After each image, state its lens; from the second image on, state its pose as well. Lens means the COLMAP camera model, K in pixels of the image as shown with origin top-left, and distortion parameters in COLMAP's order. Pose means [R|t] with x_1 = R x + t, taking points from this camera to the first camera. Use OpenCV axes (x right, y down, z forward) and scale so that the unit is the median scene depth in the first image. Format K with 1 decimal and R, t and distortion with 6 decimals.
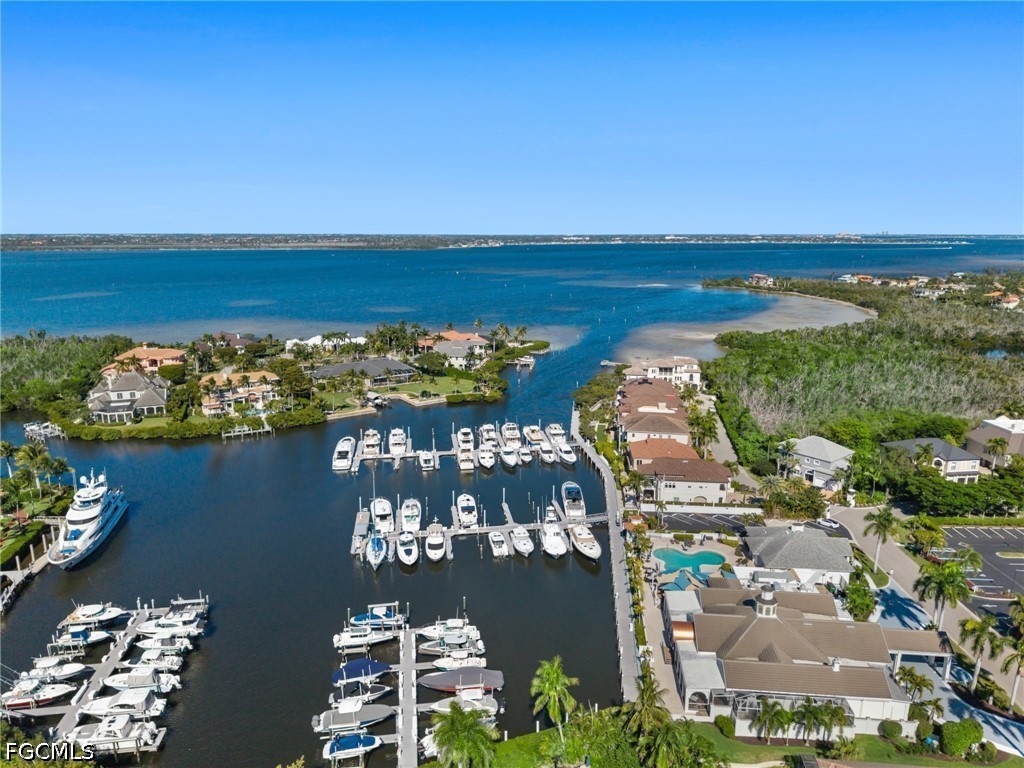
lens RADIAL K [[685.6, 0, 512.0], [0, 685.6, 384.0], [0, 0, 1]] dist [0.007027, -0.003675]
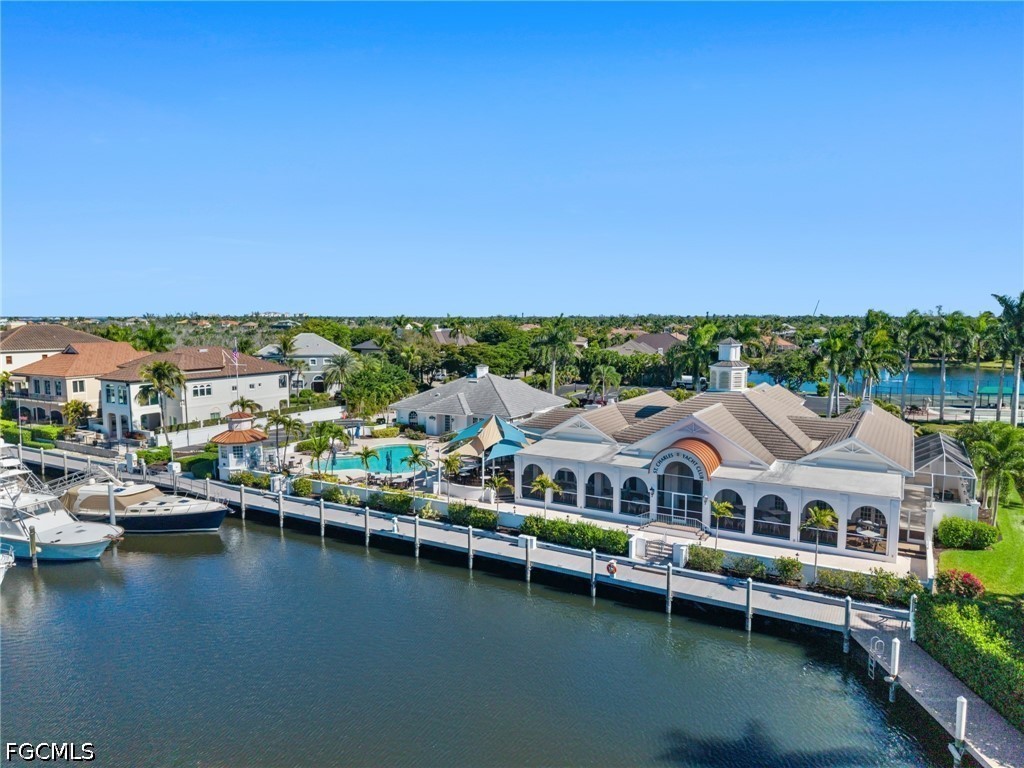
lens RADIAL K [[685.6, 0, 512.0], [0, 685.6, 384.0], [0, 0, 1]] dist [0.007027, -0.003675]
pose [[0.412245, -0.093640, 0.906248, -0.082187], [0.195127, 0.980697, 0.012571, 0.109390], [-0.889932, 0.171651, 0.422560, 0.348166]]
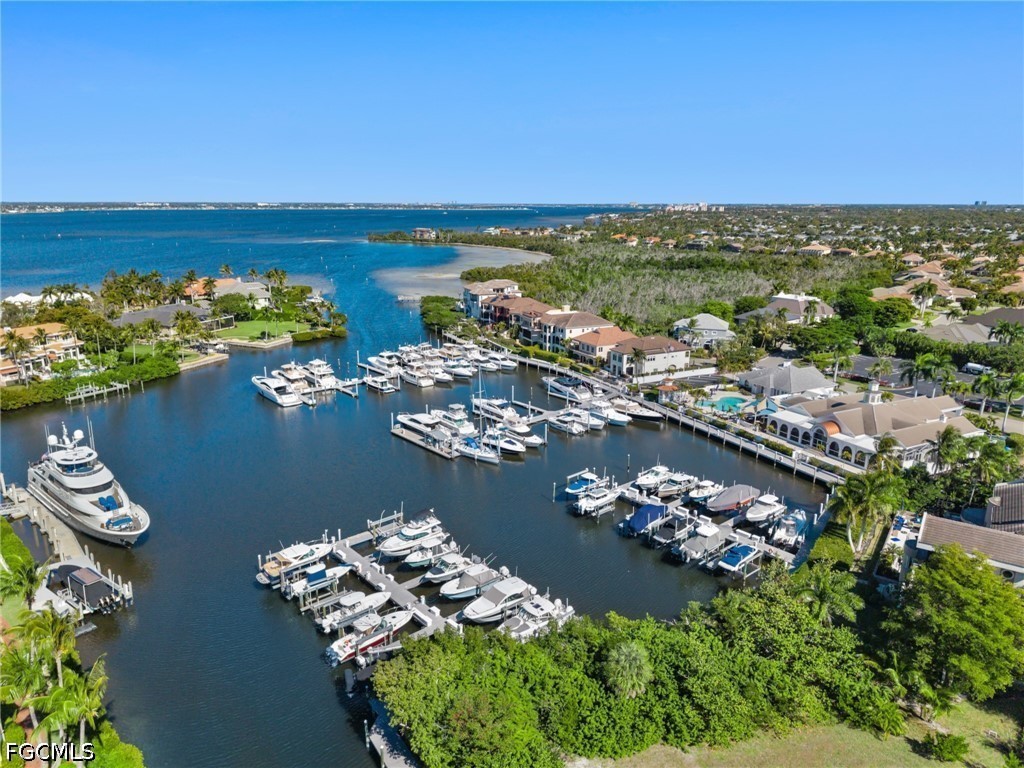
lens RADIAL K [[685.6, 0, 512.0], [0, 685.6, 384.0], [0, 0, 1]] dist [0.007027, -0.003675]
pose [[0.841704, -0.133276, 0.523233, -0.342740], [0.110228, 0.991063, 0.075120, 0.047059], [-0.528569, -0.005553, 0.848872, 0.090811]]
